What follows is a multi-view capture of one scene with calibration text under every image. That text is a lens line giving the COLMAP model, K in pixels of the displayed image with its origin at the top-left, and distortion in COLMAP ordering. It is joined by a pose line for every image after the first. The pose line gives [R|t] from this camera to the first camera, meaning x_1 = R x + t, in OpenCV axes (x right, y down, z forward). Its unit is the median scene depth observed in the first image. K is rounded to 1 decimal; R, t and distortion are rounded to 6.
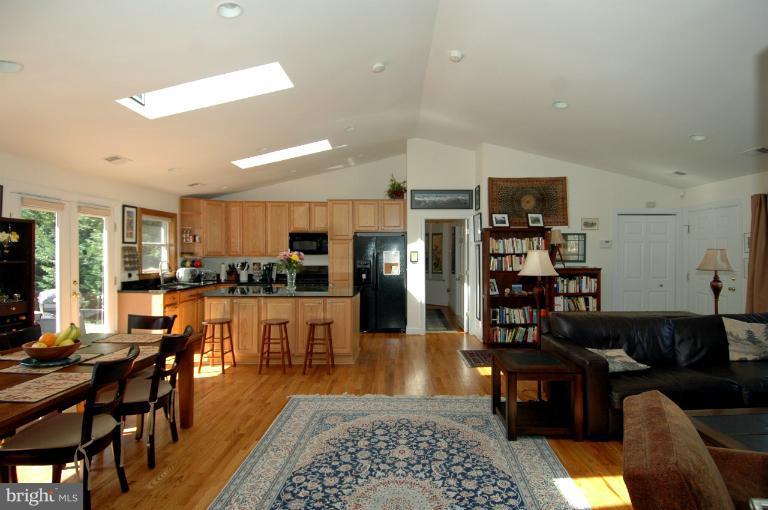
lens RADIAL K [[427.1, 0, 451.5], [0, 427.1, 250.7], [0, 0, 1]] dist [0.000619, 0.000228]
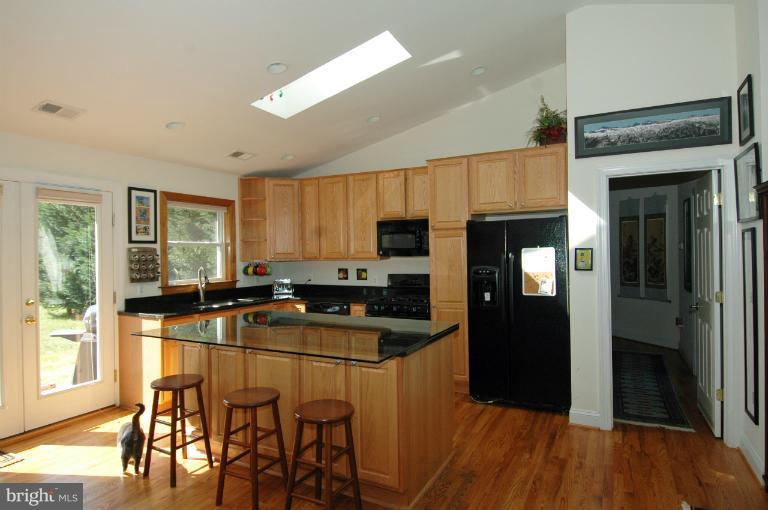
lens RADIAL K [[465.3, 0, 421.1], [0, 465.3, 249.5], [0, 0, 1]] dist [0.000471, -0.000184]
pose [[0.857798, -0.013150, -0.513819, 0.024221], [0.015653, 0.999877, 0.000542, 0.000370], [0.513749, -0.008508, 0.857898, 0.514552]]
